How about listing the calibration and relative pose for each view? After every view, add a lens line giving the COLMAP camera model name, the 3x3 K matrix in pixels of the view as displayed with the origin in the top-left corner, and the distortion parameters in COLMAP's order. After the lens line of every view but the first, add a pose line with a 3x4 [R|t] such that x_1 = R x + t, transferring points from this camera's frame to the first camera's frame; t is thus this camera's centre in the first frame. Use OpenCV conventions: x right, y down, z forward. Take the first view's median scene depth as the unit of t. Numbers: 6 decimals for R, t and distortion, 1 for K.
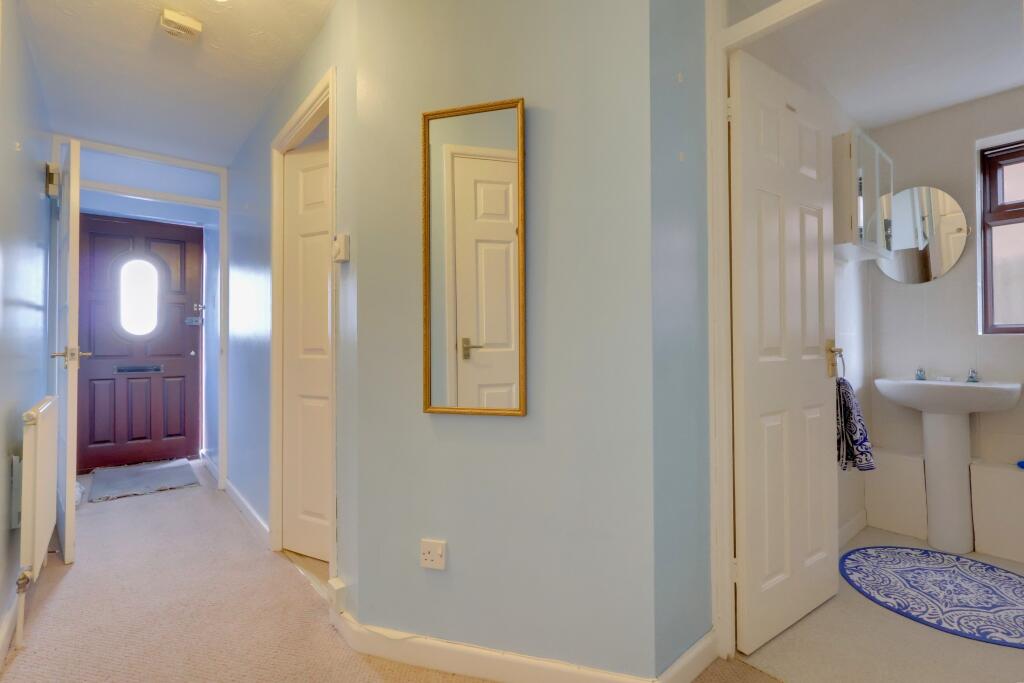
lens RADIAL K [[479.1, 0, 512.0], [0, 479.1, 341.5], [0, 0, 1]] dist [-0.002292, 0.000267]
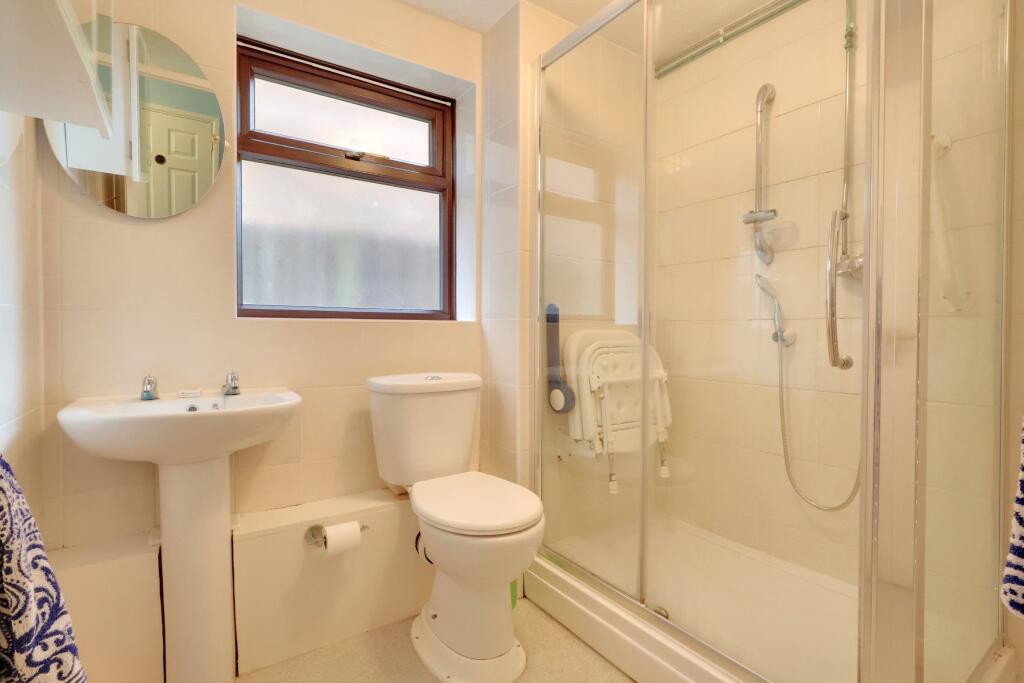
lens RADIAL K [[479.1, 0, 512.0], [0, 479.1, 341.5], [0, 0, 1]] dist [-0.002292, 0.000267]
pose [[0.107466, -0.001057, 0.994208, 0.383190], [-0.004251, 0.999990, 0.001523, 0.014103], [-0.994200, -0.004390, 0.107461, 0.561961]]
